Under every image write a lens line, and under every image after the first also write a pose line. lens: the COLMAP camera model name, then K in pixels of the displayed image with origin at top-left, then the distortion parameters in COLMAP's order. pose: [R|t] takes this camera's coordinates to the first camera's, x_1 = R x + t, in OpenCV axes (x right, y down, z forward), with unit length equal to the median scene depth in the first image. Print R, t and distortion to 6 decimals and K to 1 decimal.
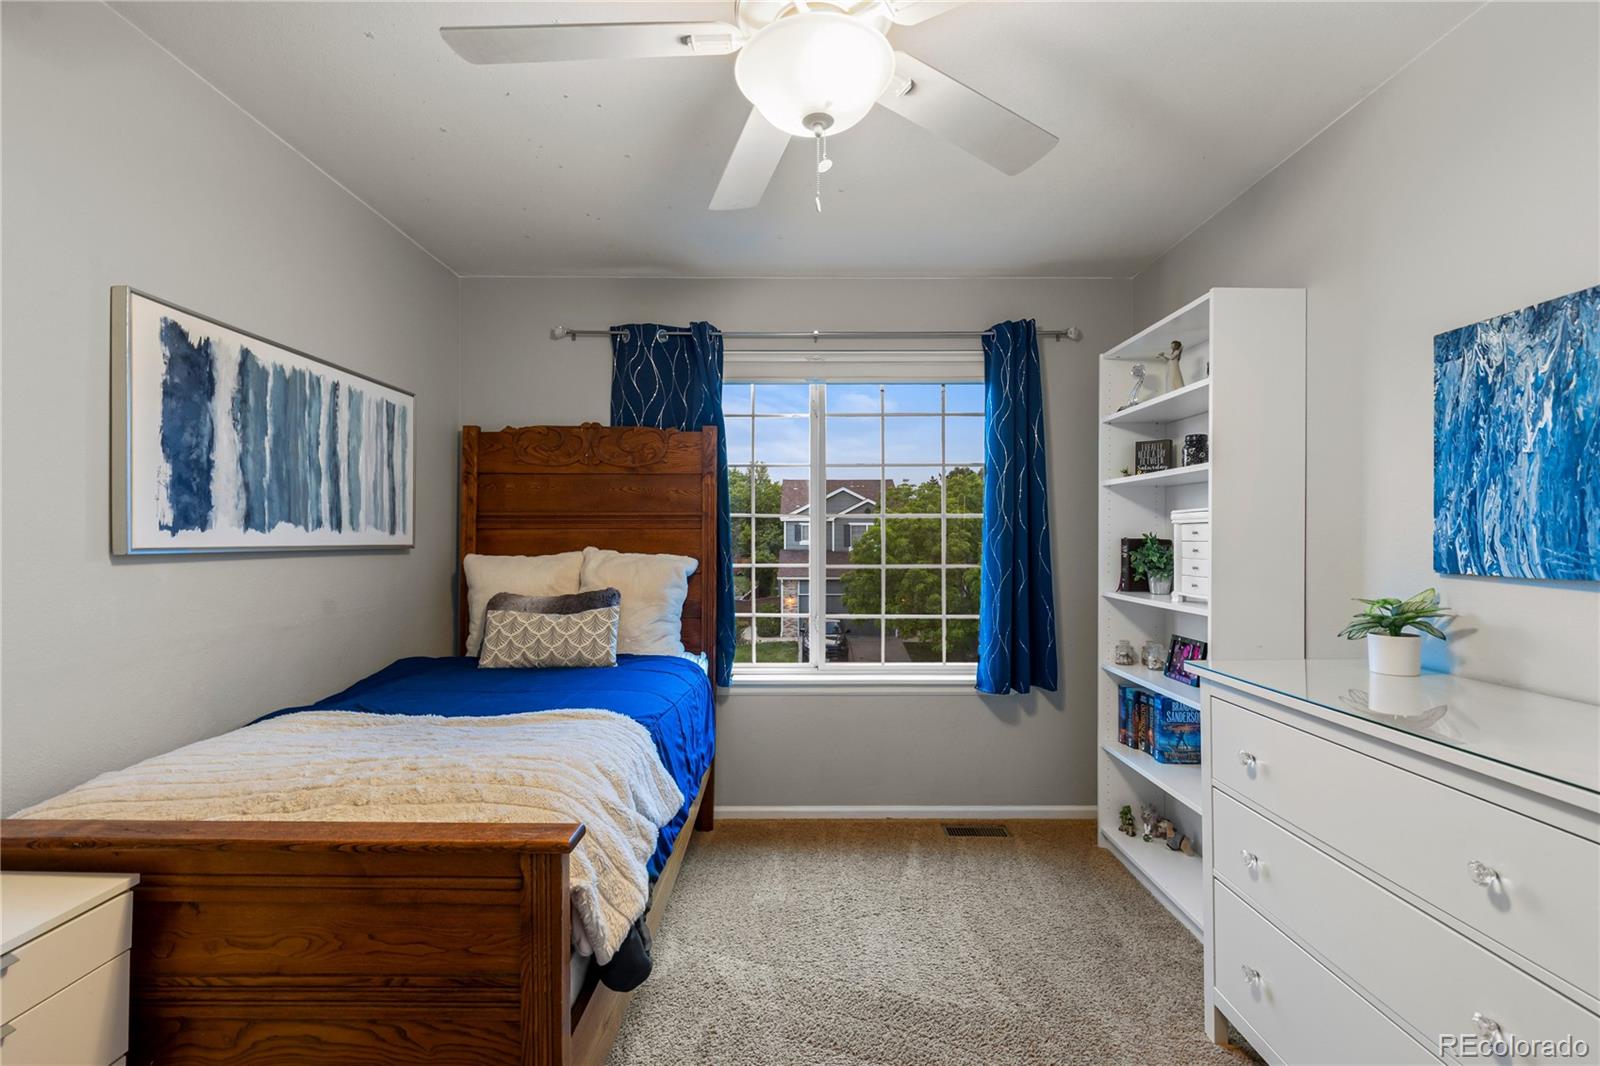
lens RADIAL K [[723.6, 0, 805.1], [0, 723.6, 538.7], [0, 0, 1]] dist [0.002093, 0.000023]
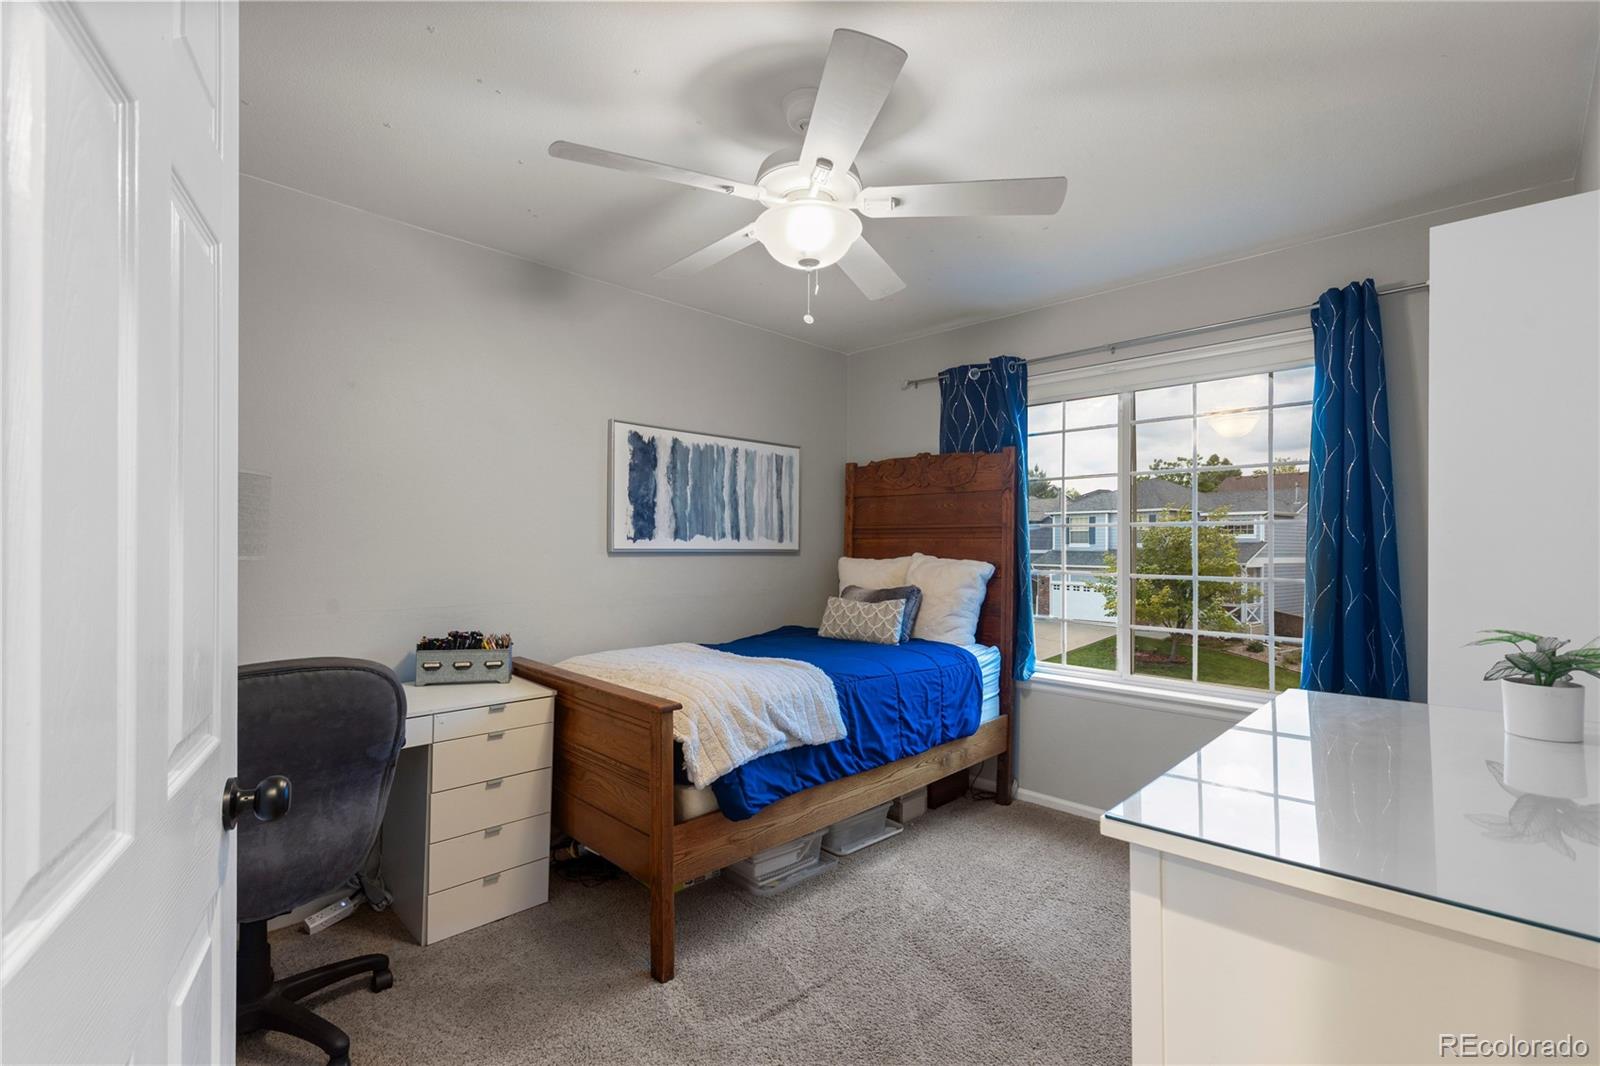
lens RADIAL K [[718.2, 0, 801.1], [0, 718.2, 544.7], [0, 0, 1]] dist [0.002585, -0.000330]
pose [[0.706006, 0.004309, -0.708193, 0.561291], [-0.007198, 0.999974, -0.001091, 0.000180], [0.708170, 0.005867, 0.706018, -0.024103]]
